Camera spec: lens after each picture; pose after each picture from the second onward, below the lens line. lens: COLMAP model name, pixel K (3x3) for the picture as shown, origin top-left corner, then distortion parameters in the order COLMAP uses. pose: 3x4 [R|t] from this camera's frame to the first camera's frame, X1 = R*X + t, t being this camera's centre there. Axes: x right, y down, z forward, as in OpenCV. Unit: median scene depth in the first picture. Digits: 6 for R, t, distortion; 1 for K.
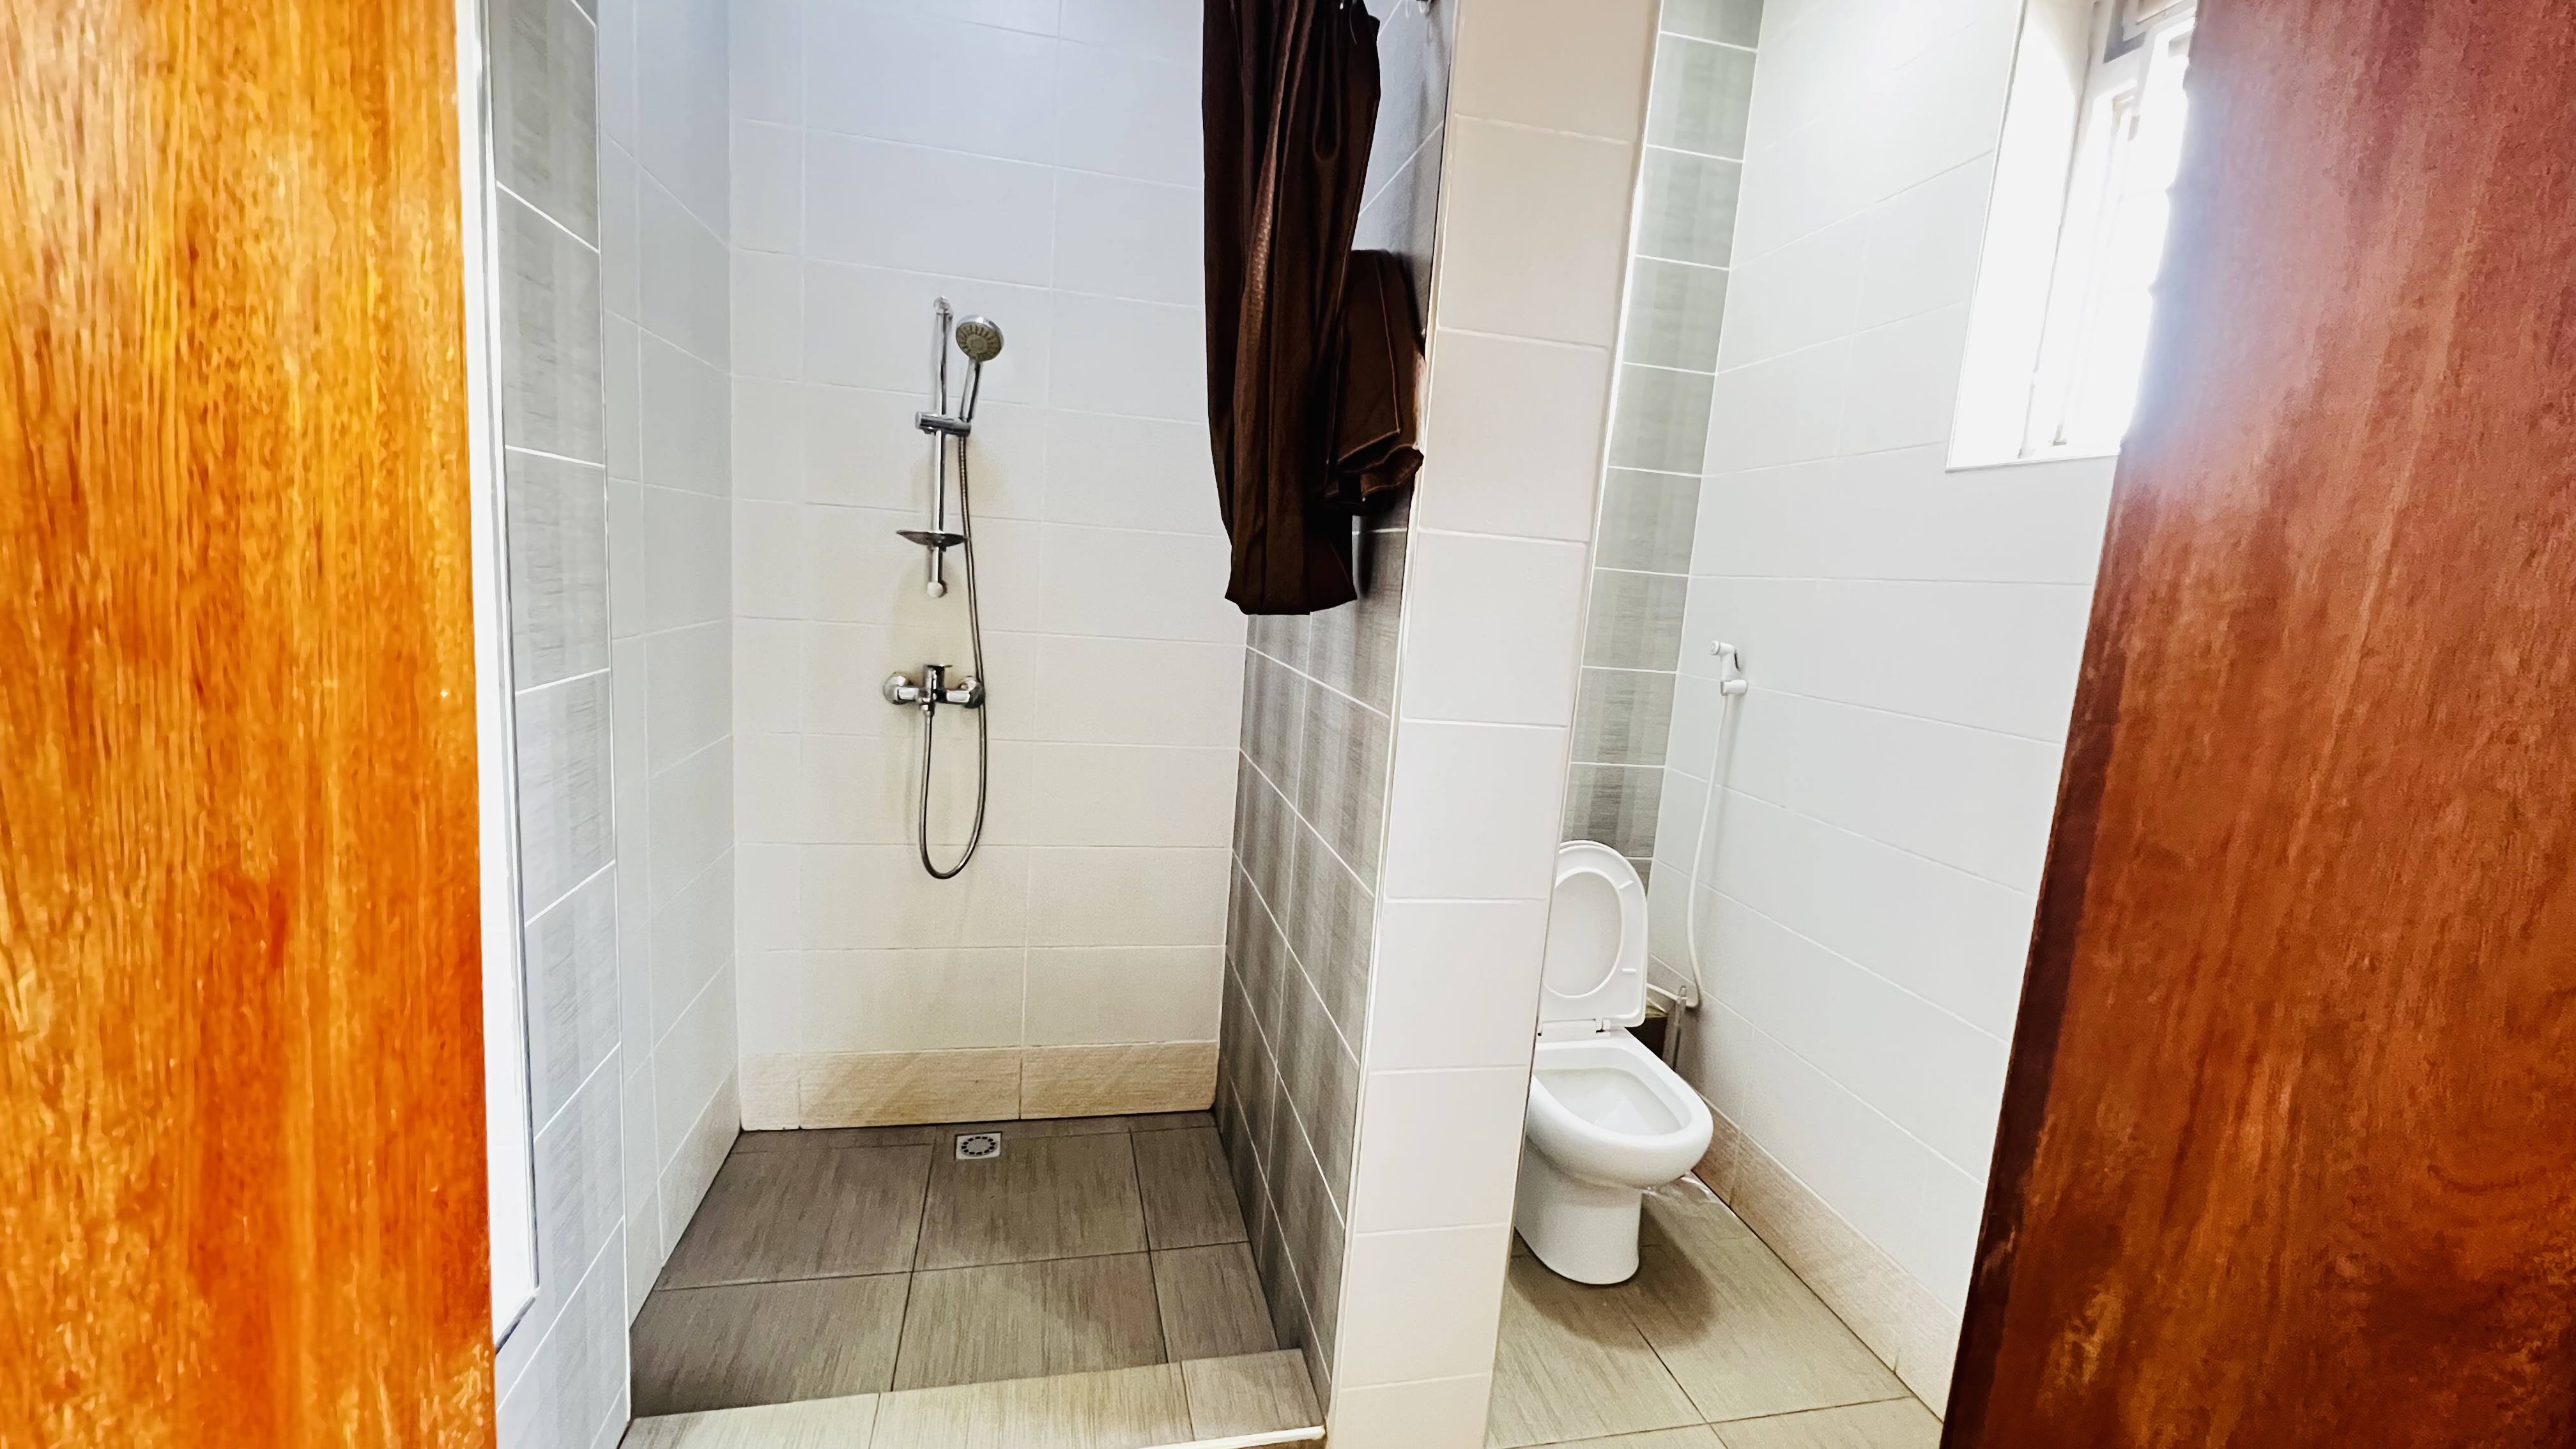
lens RADIAL K [[1050.1, 0, 1288.0], [0, 1050.1, 724.5], [0, 0, 1]] dist [-0.000594, 0.000055]
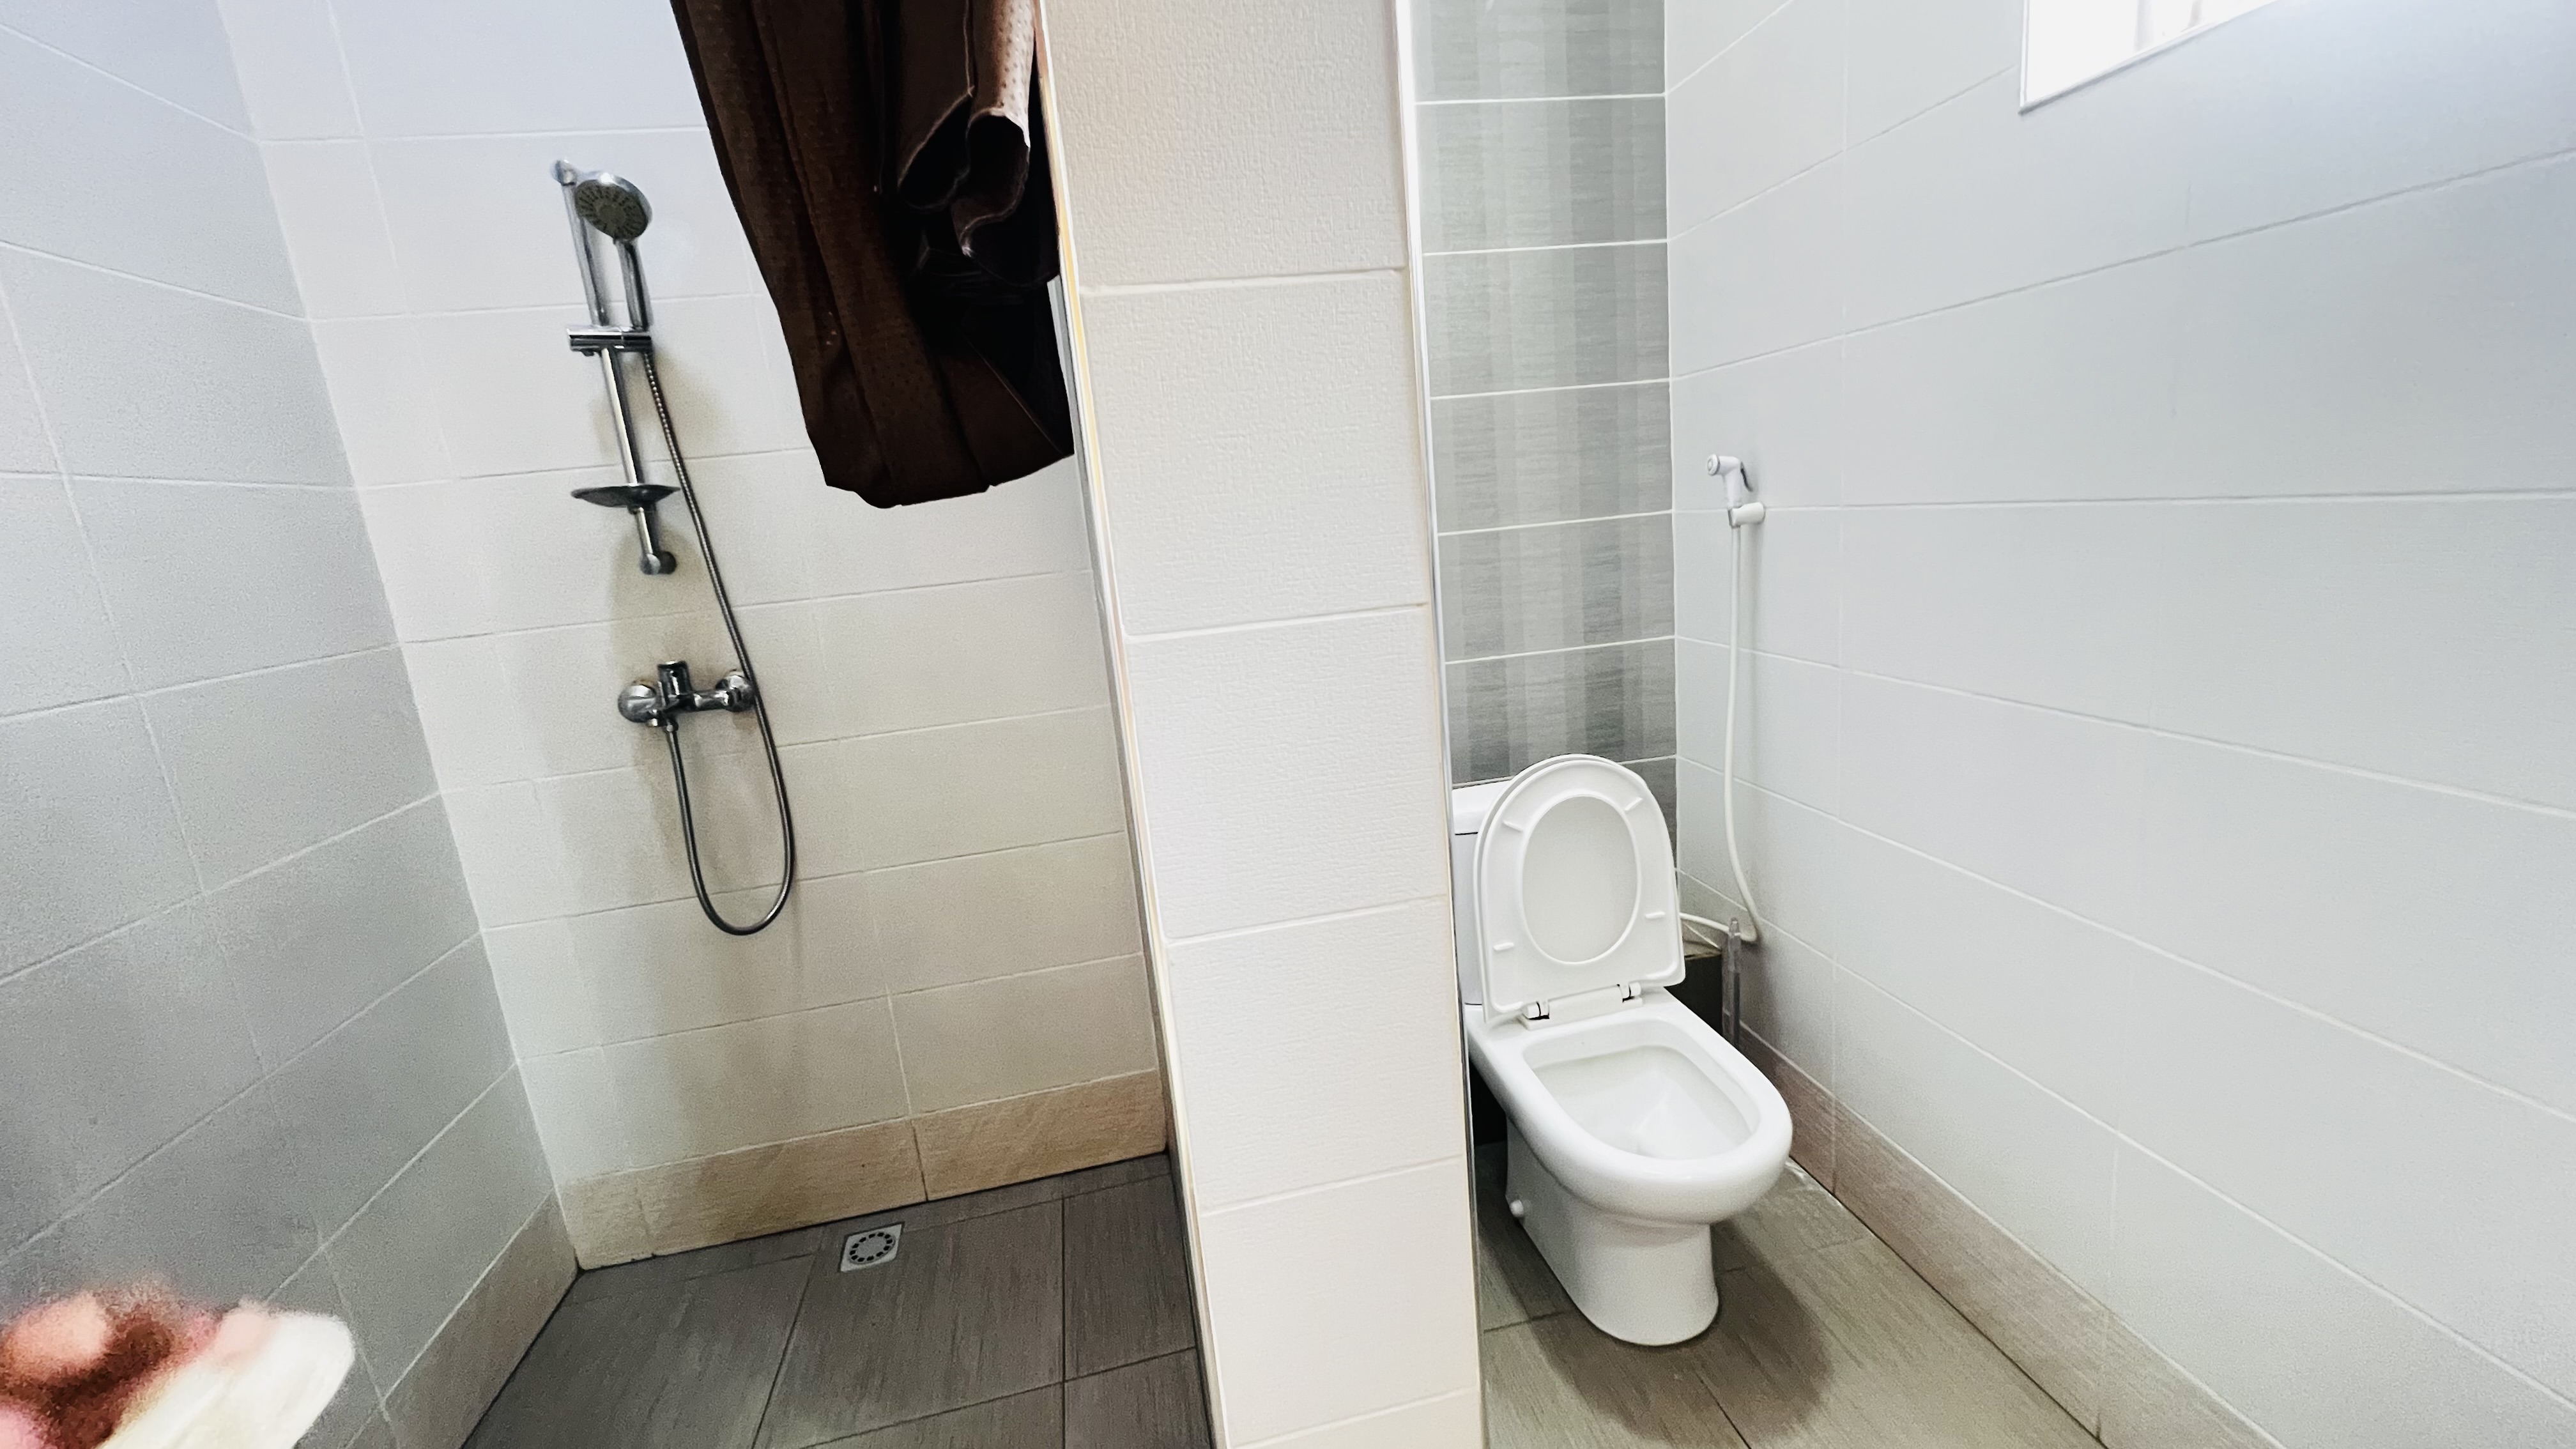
lens RADIAL K [[1050.2, 0, 1288.0], [0, 1050.2, 724.5], [0, 0, 1]] dist [0.000143, -0.000106]
pose [[0.985687, -0.160014, -0.053070, 0.129359], [0.163171, 0.984667, 0.061701, 0.012076], [0.042384, -0.069477, 0.996683, 0.254460]]
